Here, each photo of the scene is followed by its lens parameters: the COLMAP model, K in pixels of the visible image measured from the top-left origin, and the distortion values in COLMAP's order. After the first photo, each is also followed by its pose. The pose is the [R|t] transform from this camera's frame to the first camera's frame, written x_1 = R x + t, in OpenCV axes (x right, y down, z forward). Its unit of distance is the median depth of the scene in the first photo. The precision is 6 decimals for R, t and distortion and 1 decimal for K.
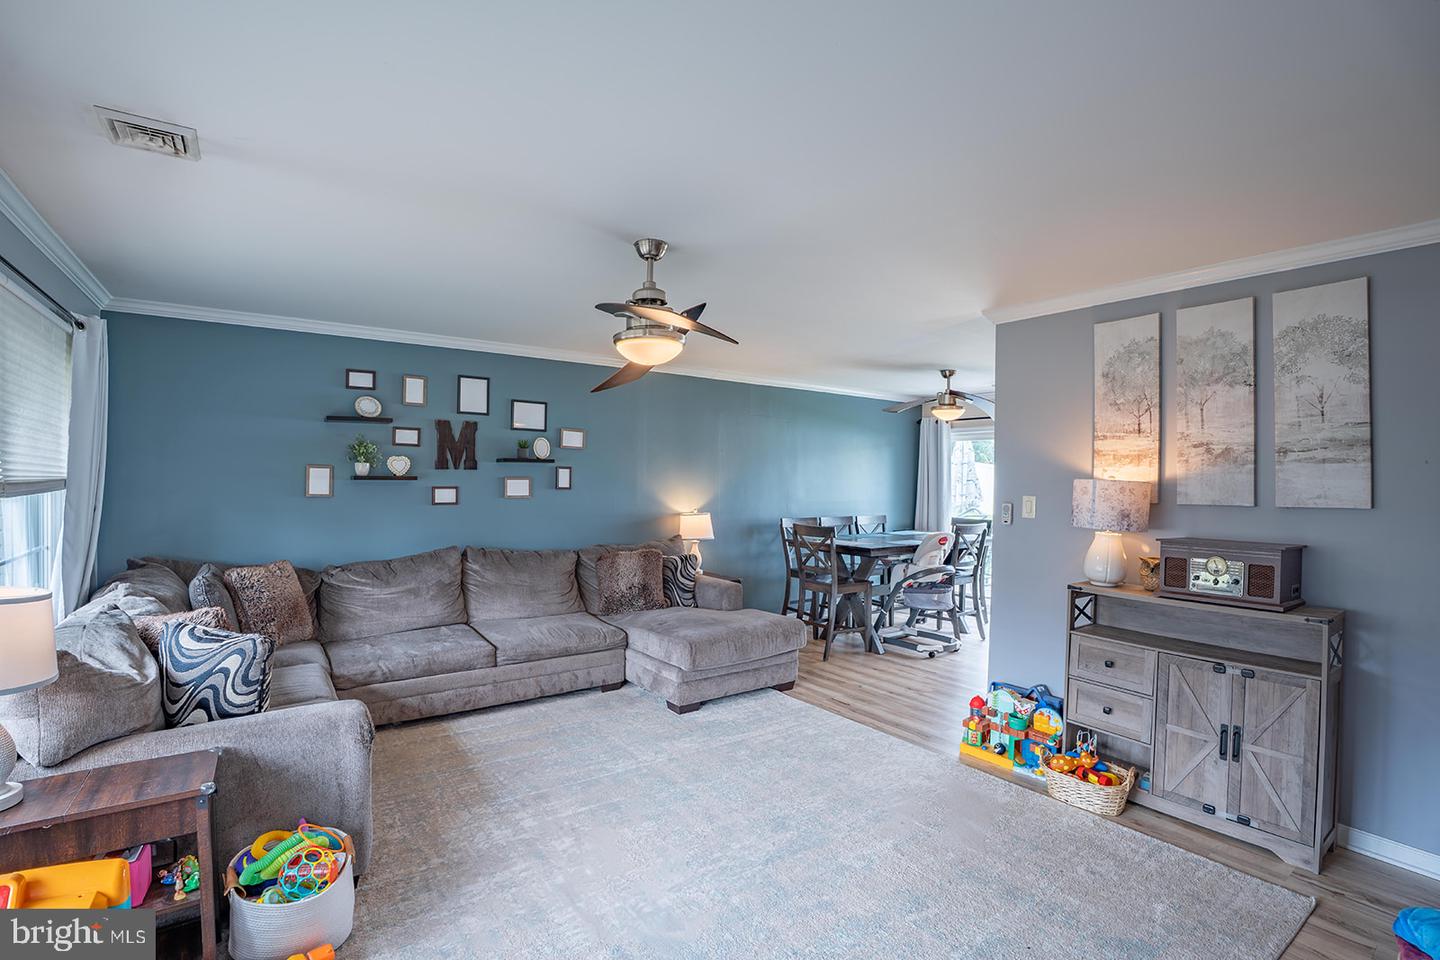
lens RADIAL K [[661.9, 0, 715.6], [0, 661.9, 482.2], [0, 0, 1]] dist [-0.077215, 0.021969]
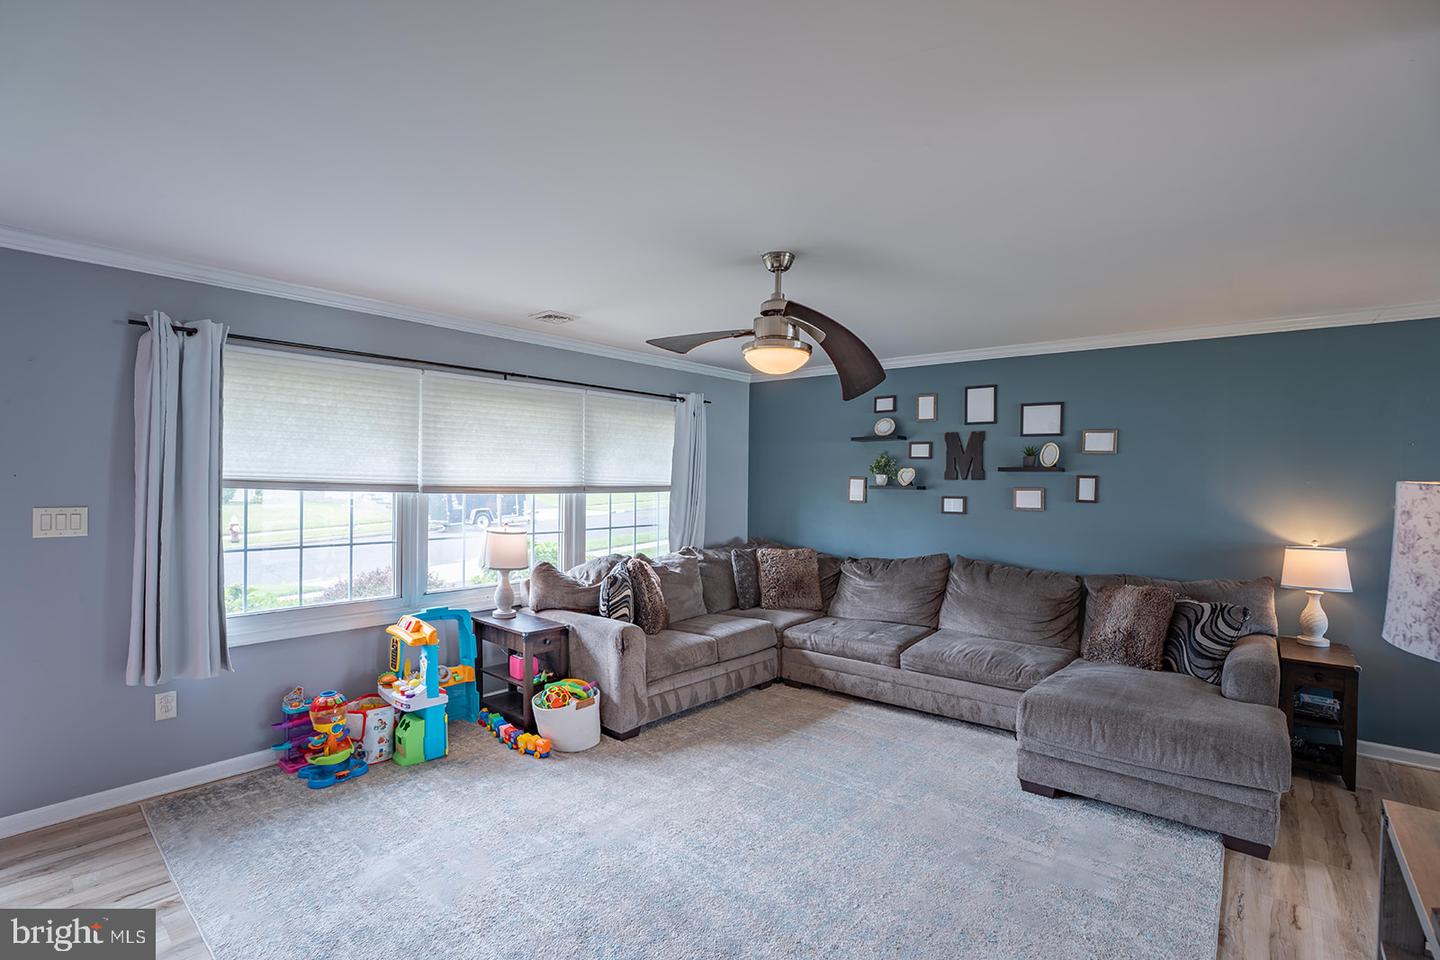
lens RADIAL K [[661.9, 0, 715.6], [0, 661.9, 482.2], [0, 0, 1]] dist [-0.077215, 0.021969]
pose [[0.243560, -0.006743, -0.969862, 0.492088], [-0.016761, 0.999797, -0.011160, 0.002195], [0.969741, 0.018974, 0.243398, 0.371997]]
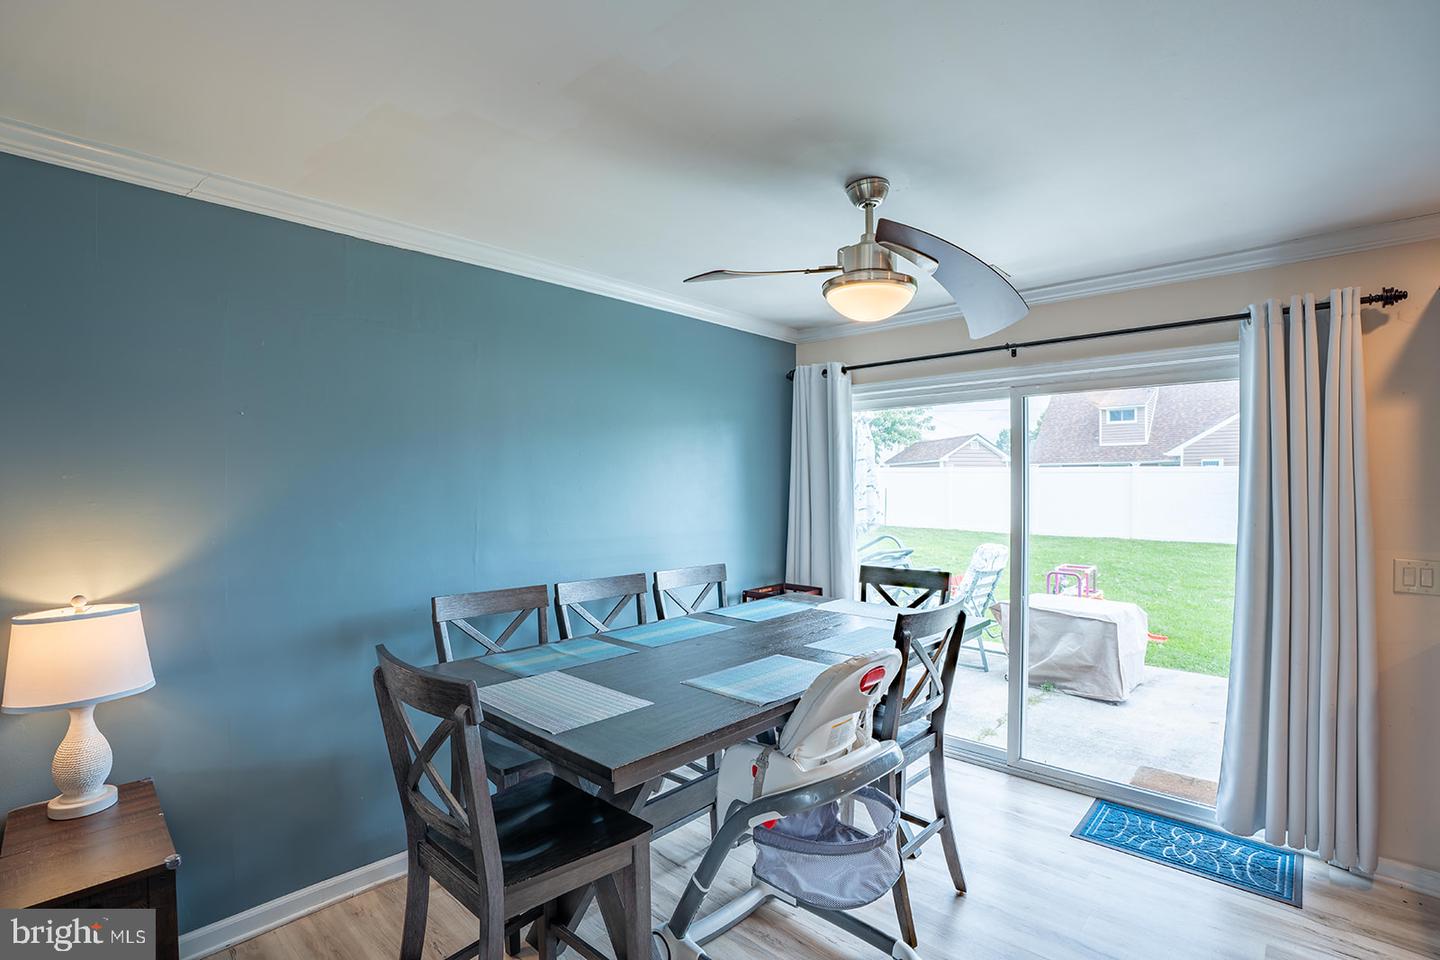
lens RADIAL K [[661.9, 0, 715.6], [0, 661.9, 482.2], [0, 0, 1]] dist [-0.077215, 0.021969]
pose [[0.982278, -0.016302, 0.186719, 0.246745], [0.018418, 0.999784, -0.009603, -0.004168], [-0.186522, 0.012872, 0.982366, 0.805891]]
